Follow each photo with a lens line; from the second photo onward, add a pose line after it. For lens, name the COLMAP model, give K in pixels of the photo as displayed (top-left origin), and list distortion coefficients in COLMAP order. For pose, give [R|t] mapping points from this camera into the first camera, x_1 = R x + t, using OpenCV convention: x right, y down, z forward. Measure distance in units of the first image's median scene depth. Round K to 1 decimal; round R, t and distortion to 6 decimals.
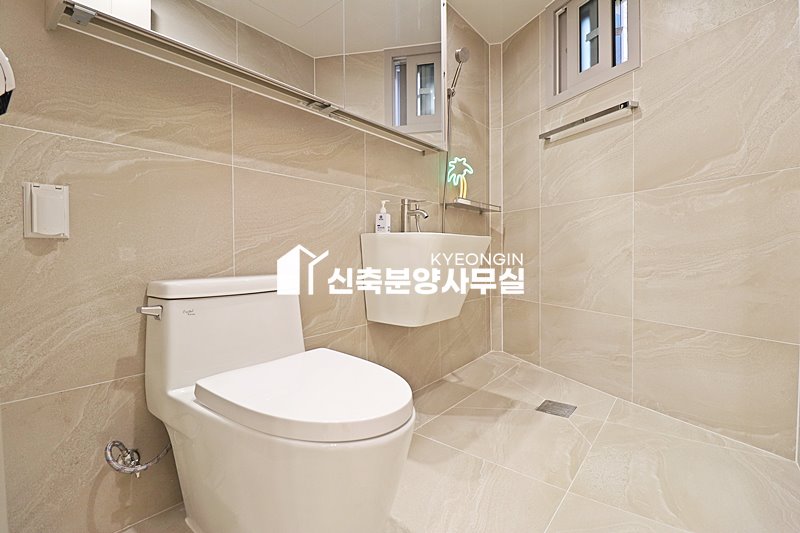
lens RADIAL K [[372.9, 0, 403.8], [0, 372.9, 260.4], [0, 0, 1]] dist [0.001271, -0.010683]
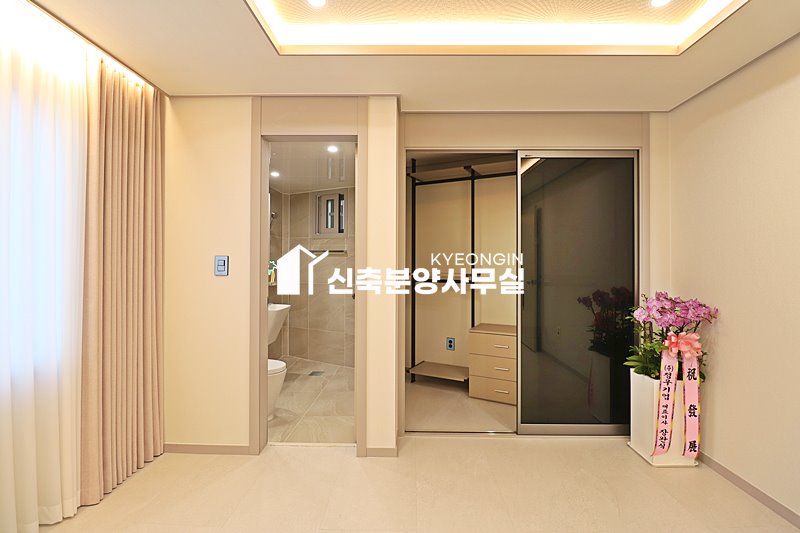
lens RADIAL K [[372.9, 0, 403.8], [0, 372.9, 260.4], [0, 0, 1]] dist [0.001271, -0.010683]
pose [[0.803118, 0.013999, 0.595655, -0.585947], [0.000687, 0.999702, -0.024422, -0.280071], [-0.595819, 0.020023, 0.802869, -1.292338]]
